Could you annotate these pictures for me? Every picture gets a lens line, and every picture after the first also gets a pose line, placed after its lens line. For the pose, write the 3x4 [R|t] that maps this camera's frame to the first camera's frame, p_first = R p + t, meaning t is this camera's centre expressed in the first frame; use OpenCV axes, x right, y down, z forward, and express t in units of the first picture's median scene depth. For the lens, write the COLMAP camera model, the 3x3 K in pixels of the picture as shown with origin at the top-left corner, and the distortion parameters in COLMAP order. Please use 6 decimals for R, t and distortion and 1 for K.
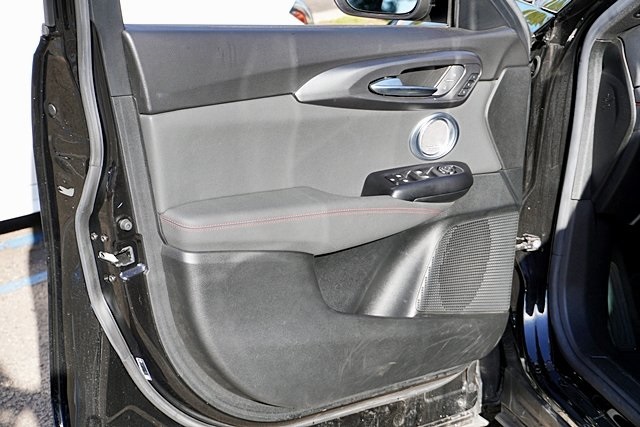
lens RADIAL K [[1347.4, 0, 319.5], [0, 1347.4, 213.0], [0, 0, 1]] dist [0.013010, 0.000000]
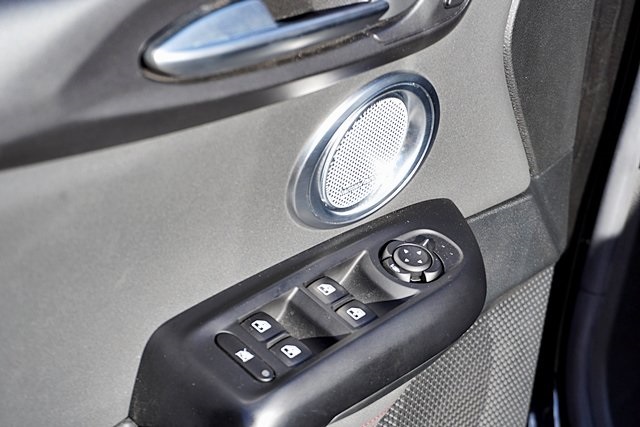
lens RADIAL K [[1347.4, 0, 320.2], [0, 1347.4, 213.9], [0, 0, 1]] dist [0.013010, 0.000000]
pose [[0.977868, -0.083348, 0.191904, 0.020644], [0.030383, 0.964072, 0.263898, -0.135684], [-0.207005, -0.252227, 0.945267, 0.812109]]
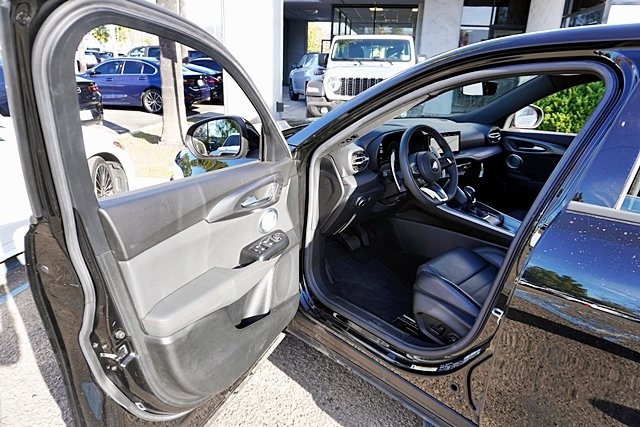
lens RADIAL K [[431.3, 0, 321.8], [0, 431.3, 214.7], [0, 0, 1]] dist [-0.035756, 0.023283]
pose [[0.879824, -0.173649, 0.442442, -0.129583], [0.142023, 0.984392, 0.103932, -0.131967], [-0.453584, -0.028605, 0.890754, 0.477098]]
